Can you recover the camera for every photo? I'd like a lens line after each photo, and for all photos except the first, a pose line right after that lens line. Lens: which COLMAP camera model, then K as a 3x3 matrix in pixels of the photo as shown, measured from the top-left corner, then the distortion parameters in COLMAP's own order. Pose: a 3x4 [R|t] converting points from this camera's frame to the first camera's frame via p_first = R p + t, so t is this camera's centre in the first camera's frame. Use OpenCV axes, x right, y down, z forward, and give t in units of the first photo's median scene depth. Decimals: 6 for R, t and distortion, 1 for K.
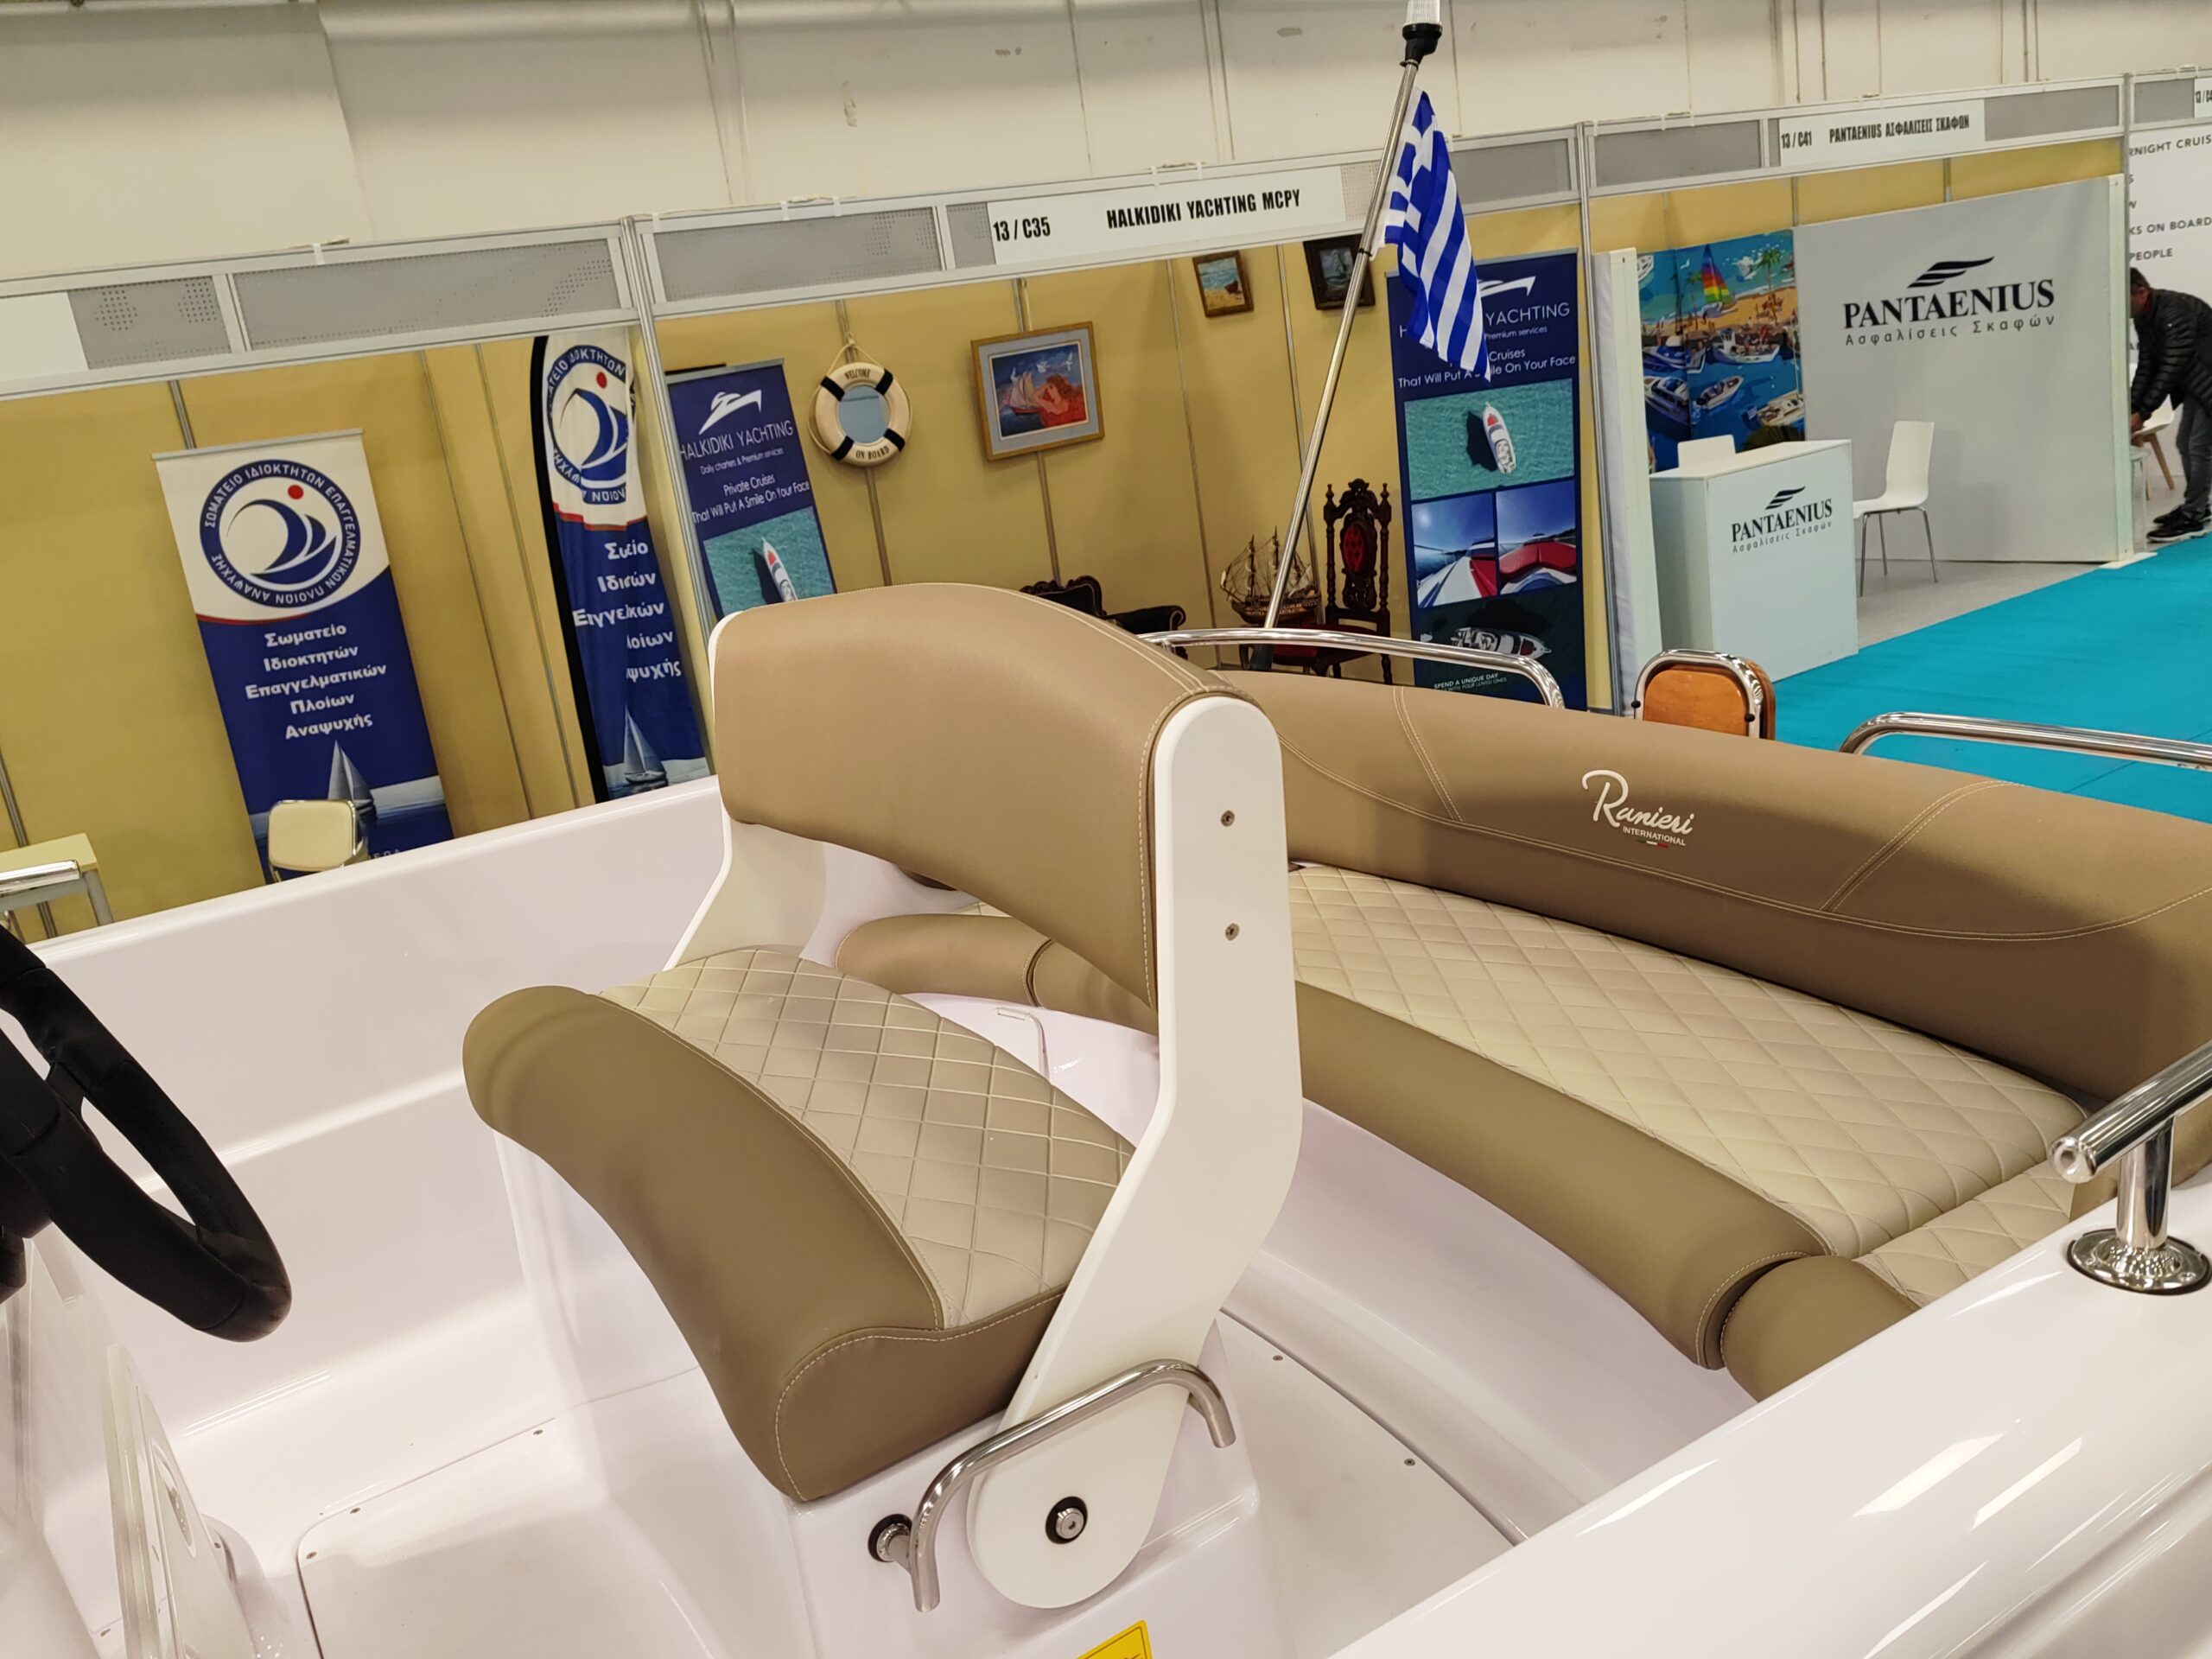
lens RADIAL K [[1774.9, 0, 1123.4], [0, 1774.9, 806.2], [0, 0, 1]] dist [0.038368, -0.054470]
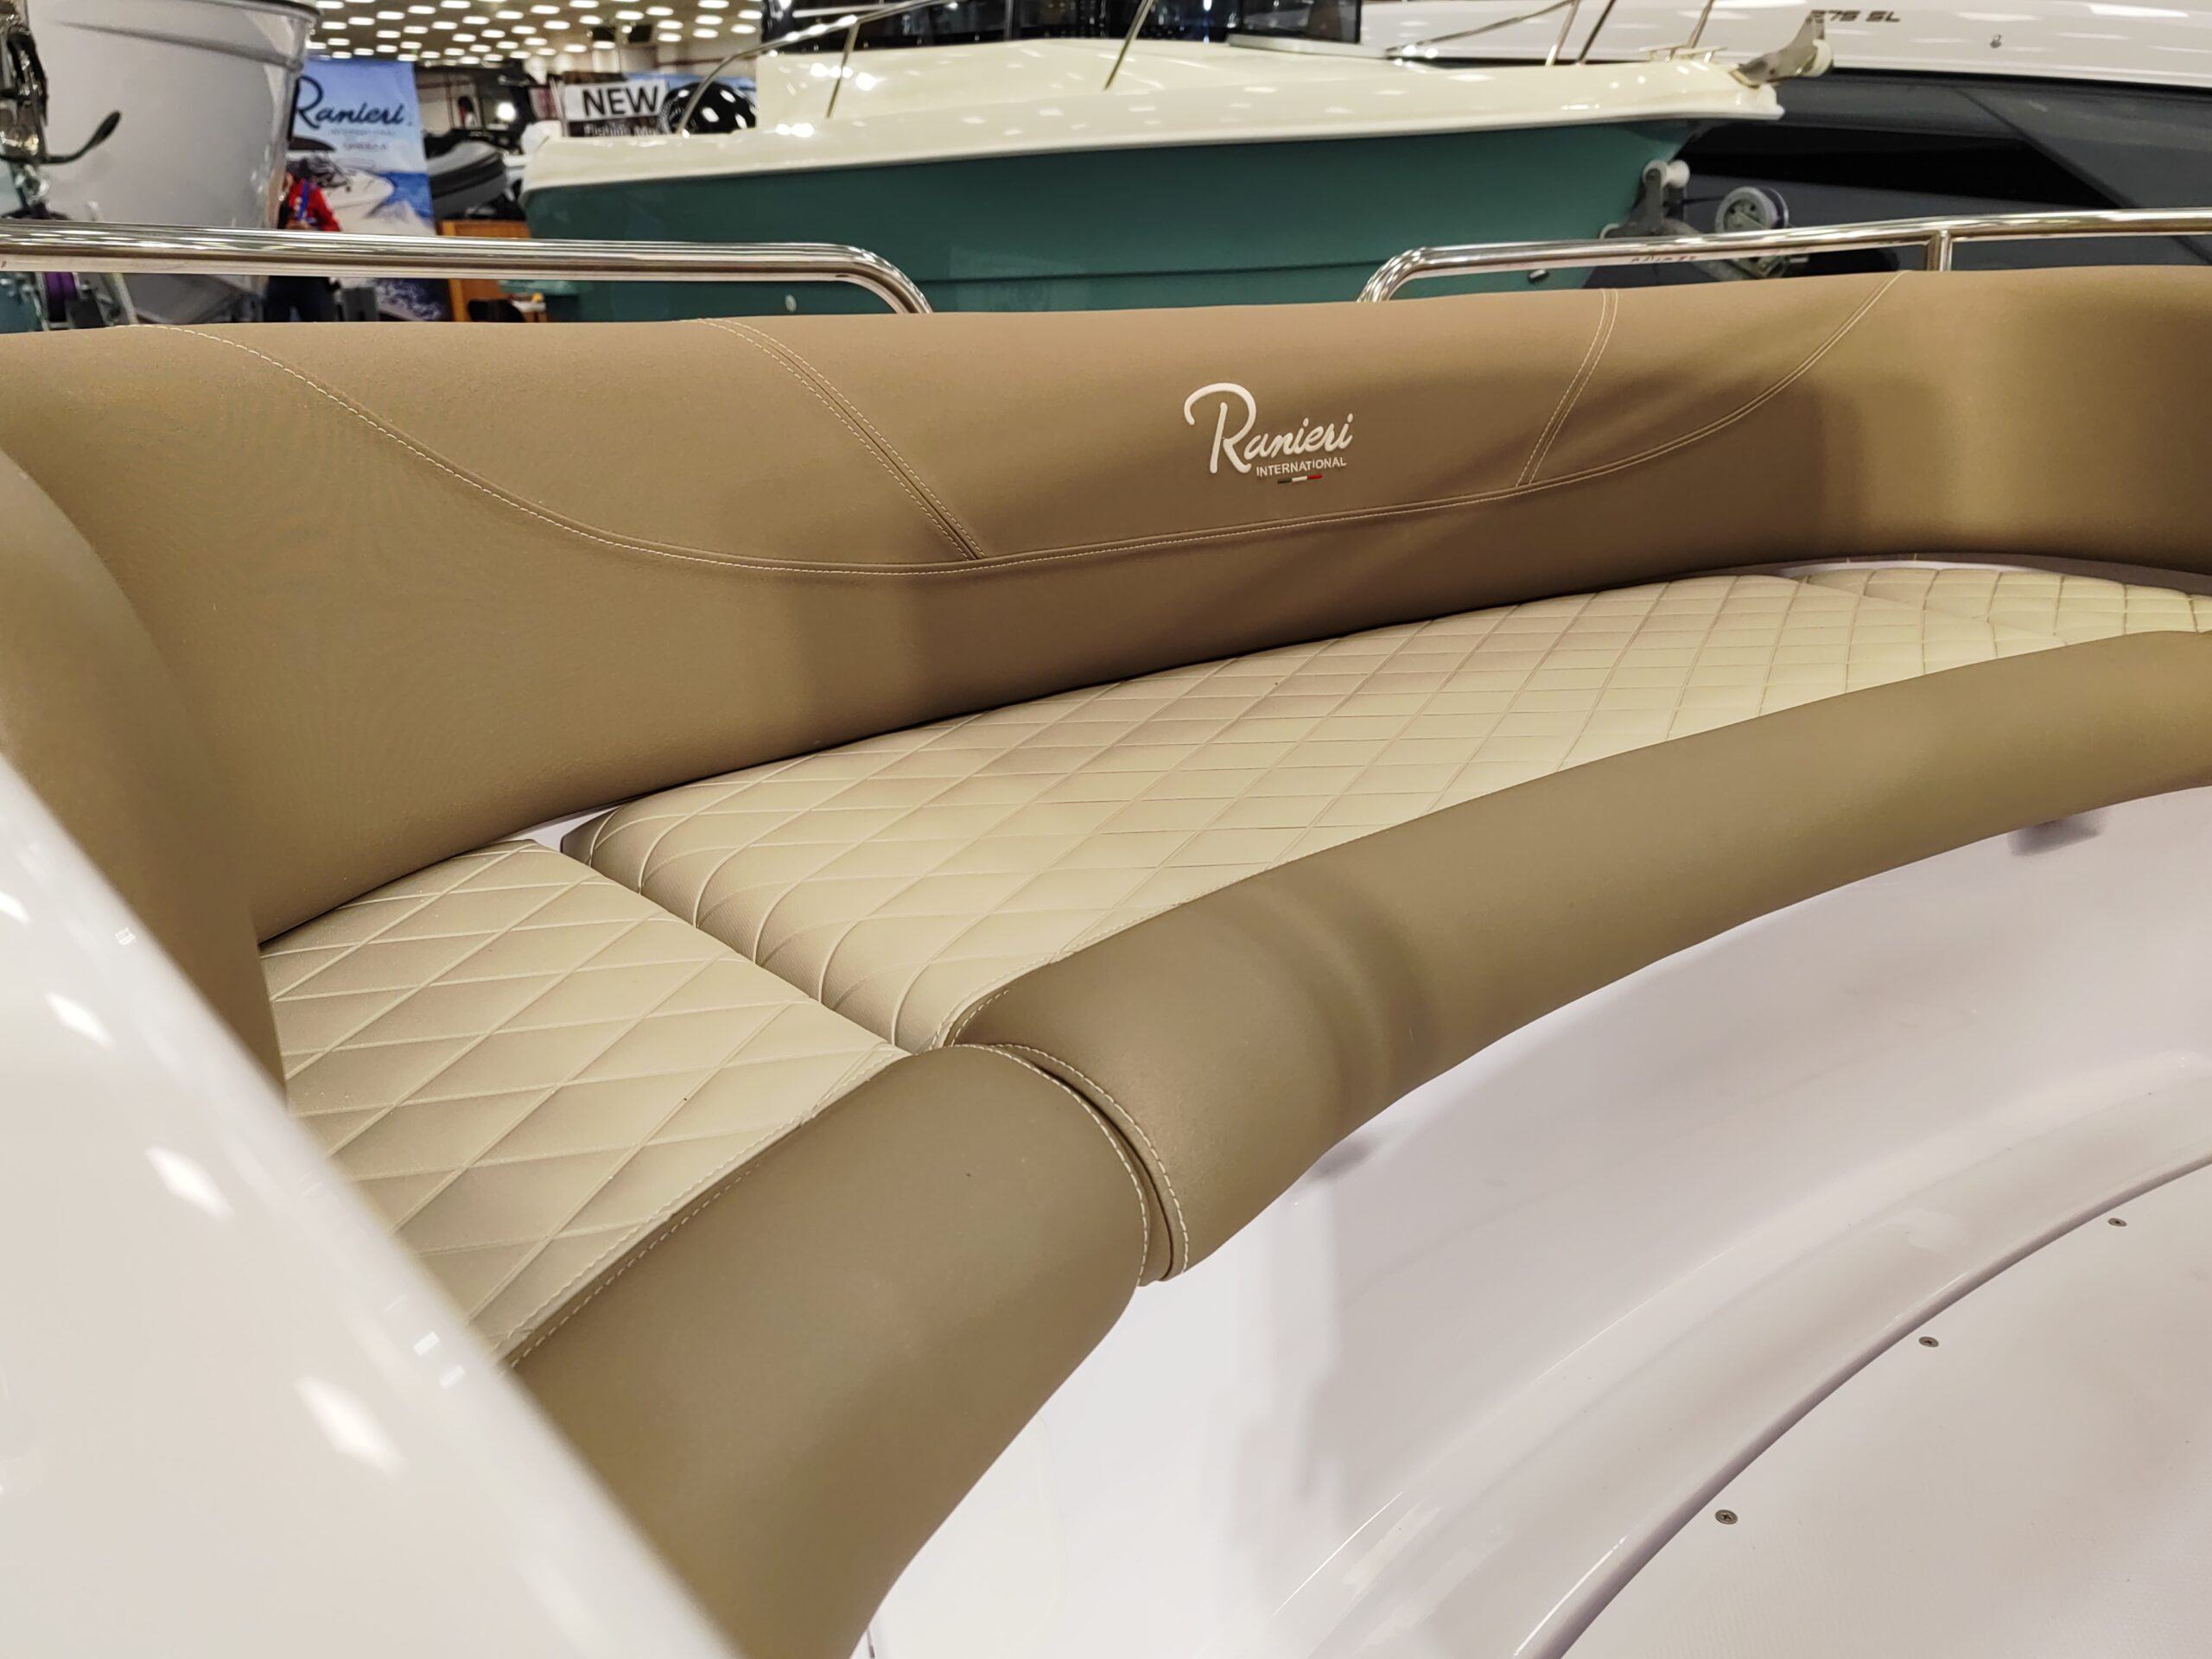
lens RADIAL K [[1774.9, 0, 1110.2], [0, 1774.9, 818.4], [0, 0, 1]] dist [0.038368, -0.054470]
pose [[-0.132964, -0.202084, 0.970300, -0.094584], [0.268480, 0.935046, 0.231532, -0.008765], [-0.954064, 0.291292, -0.070073, 0.311330]]
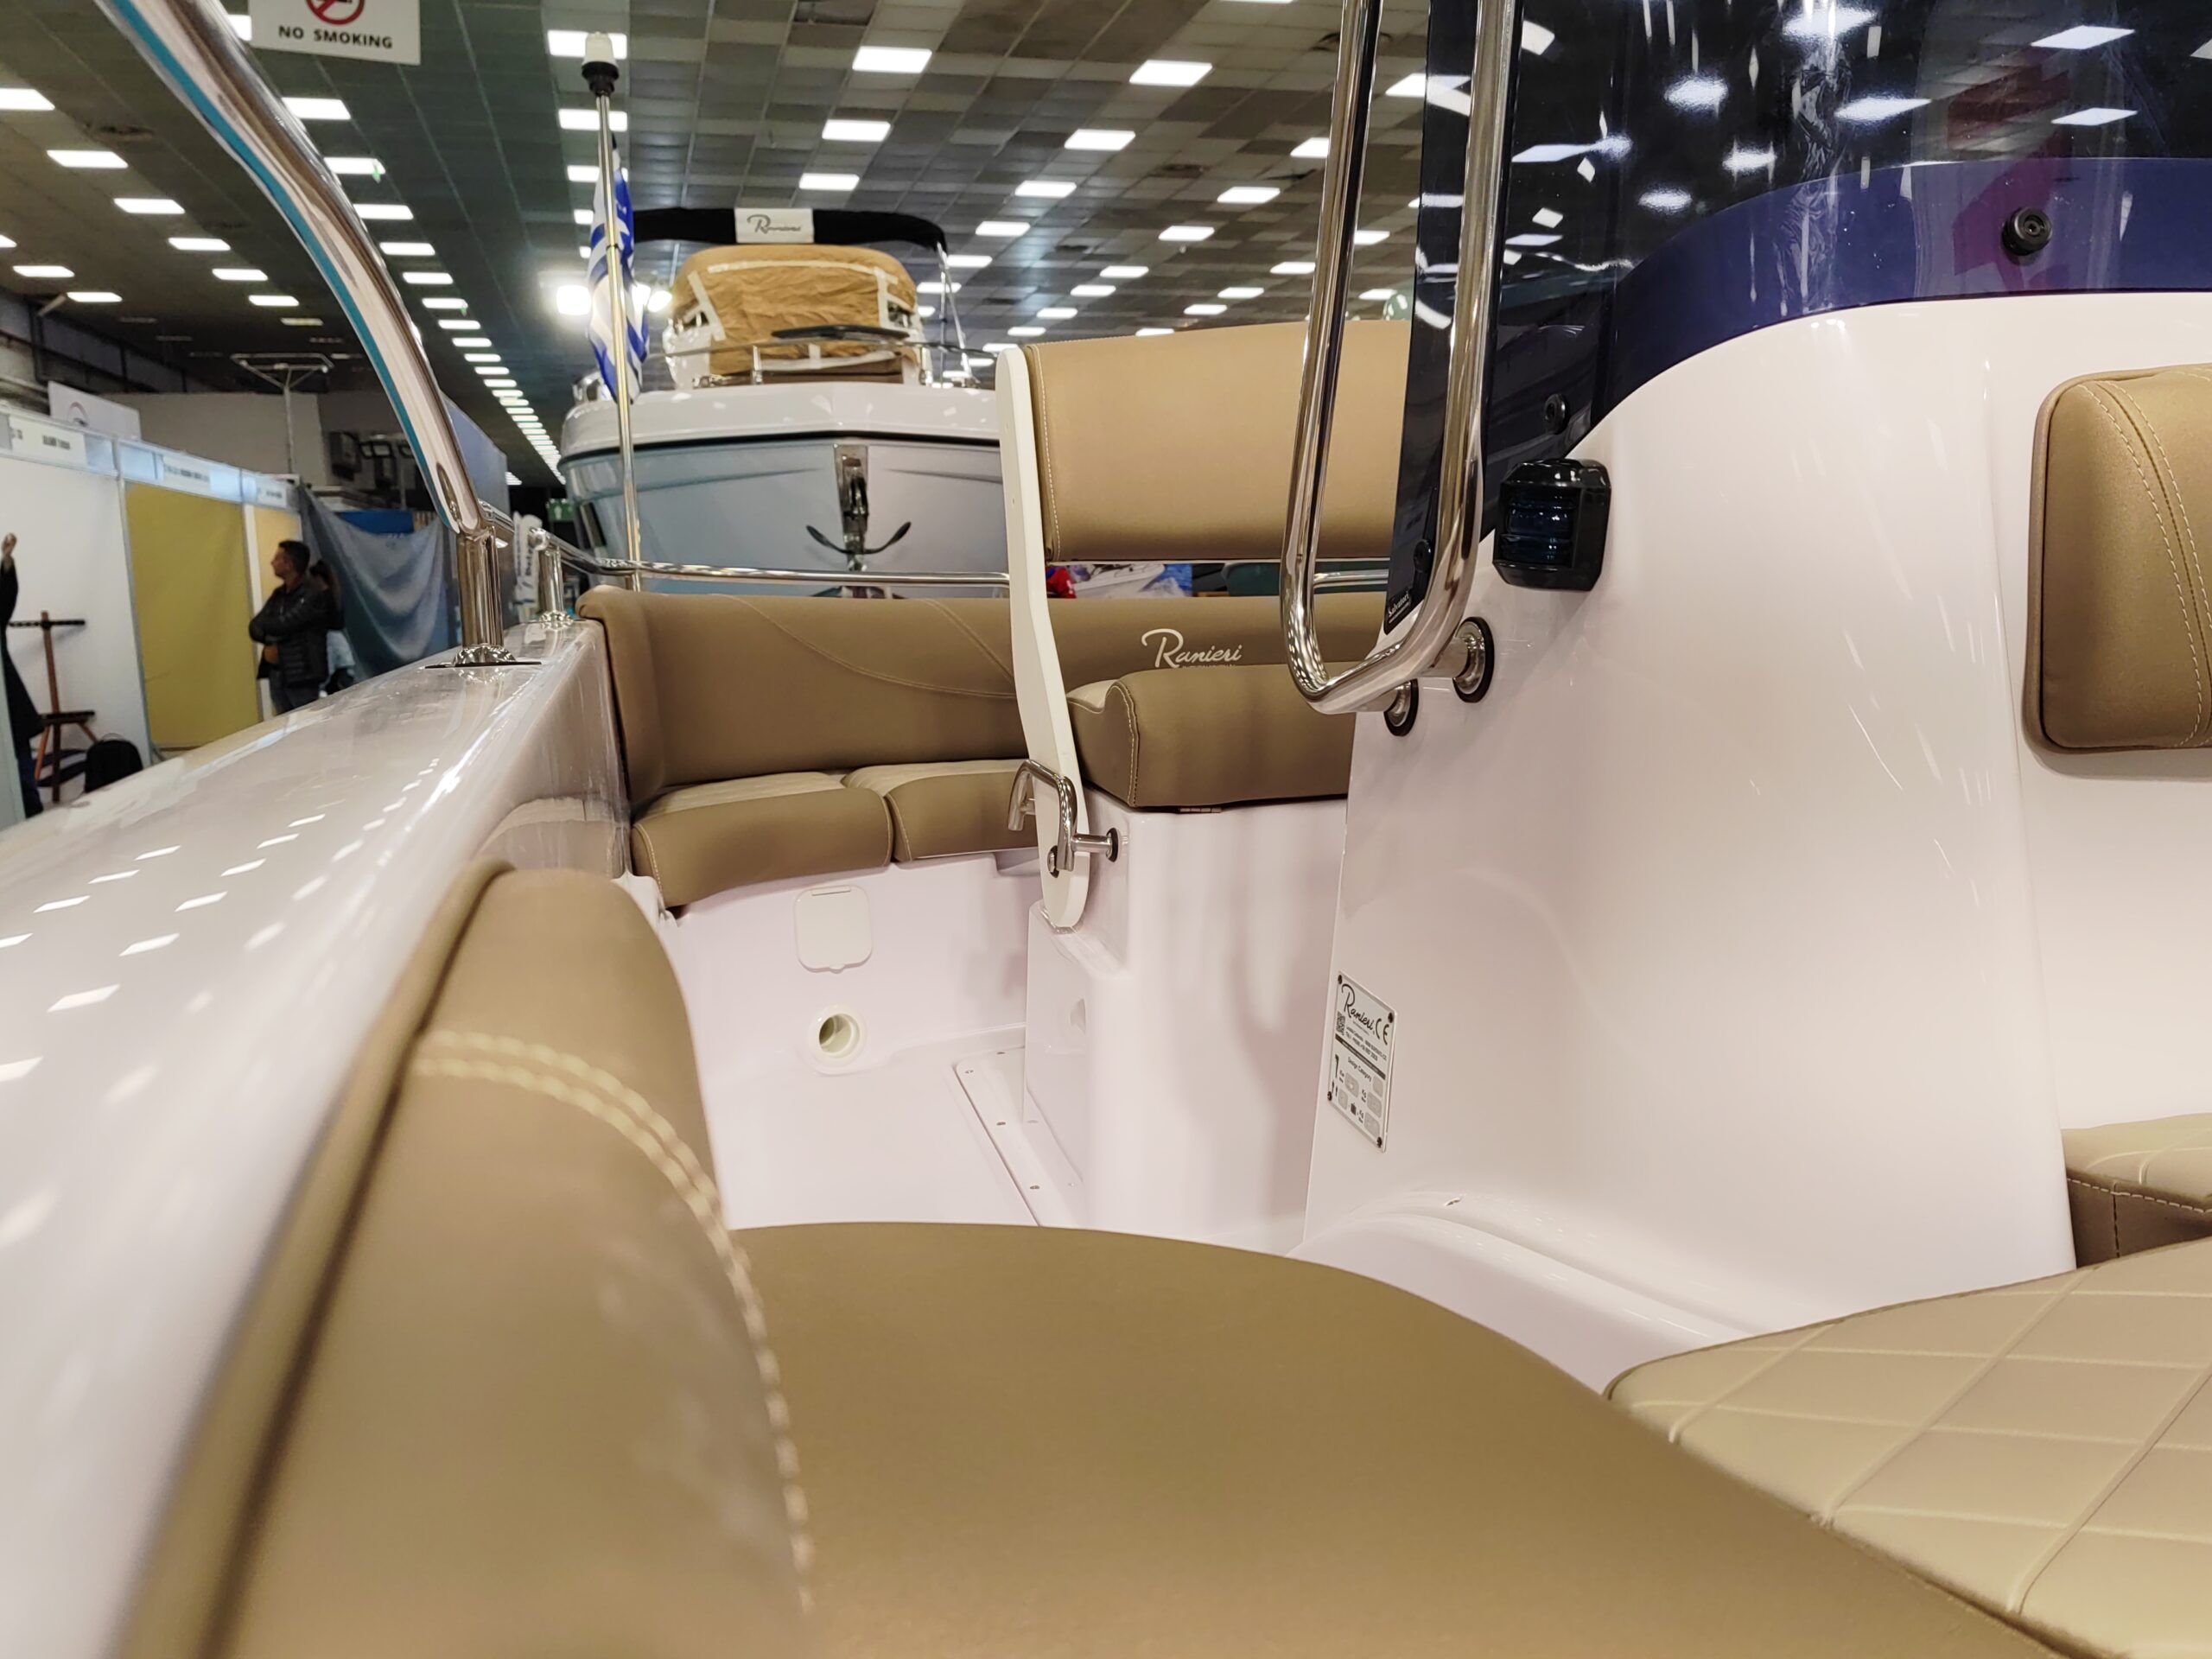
lens RADIAL K [[1774.9, 0, 1106.3], [0, 1774.9, 823.2], [0, 0, 1]] dist [0.038368, -0.054470]
pose [[0.296795, -0.007953, 0.954908, -0.289910], [0.227608, 0.971735, -0.062650, 0.055727], [-0.927420, 0.235939, 0.290216, 0.188719]]
